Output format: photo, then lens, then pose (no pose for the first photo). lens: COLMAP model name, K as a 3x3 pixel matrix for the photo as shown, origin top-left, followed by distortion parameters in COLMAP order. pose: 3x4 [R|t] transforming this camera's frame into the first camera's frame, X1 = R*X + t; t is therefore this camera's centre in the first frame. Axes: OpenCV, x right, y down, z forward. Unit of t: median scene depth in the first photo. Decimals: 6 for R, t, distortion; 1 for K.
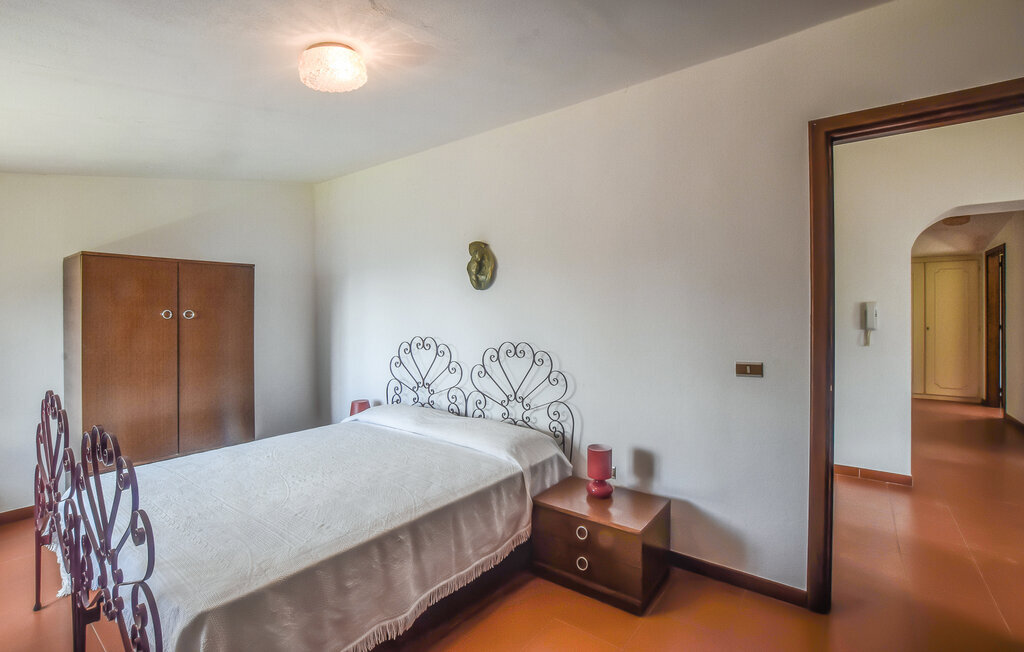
lens RADIAL K [[452.7, 0, 509.8], [0, 452.7, 297.4], [0, 0, 1]] dist [-0.034114, 0.000452]
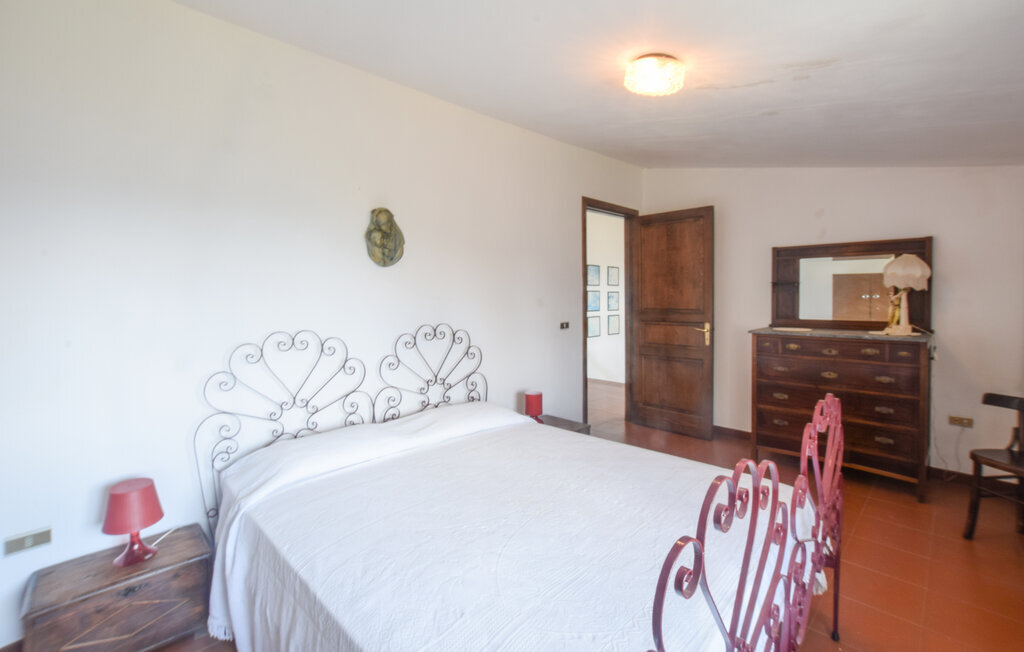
lens RADIAL K [[452.7, 0, 509.8], [0, 452.7, 297.4], [0, 0, 1]] dist [-0.034114, 0.000452]
pose [[0.146424, -0.012373, 0.989145, -0.948205], [-0.034273, 0.999258, 0.017573, 0.019500], [-0.988628, -0.036474, 0.145891, 0.722137]]
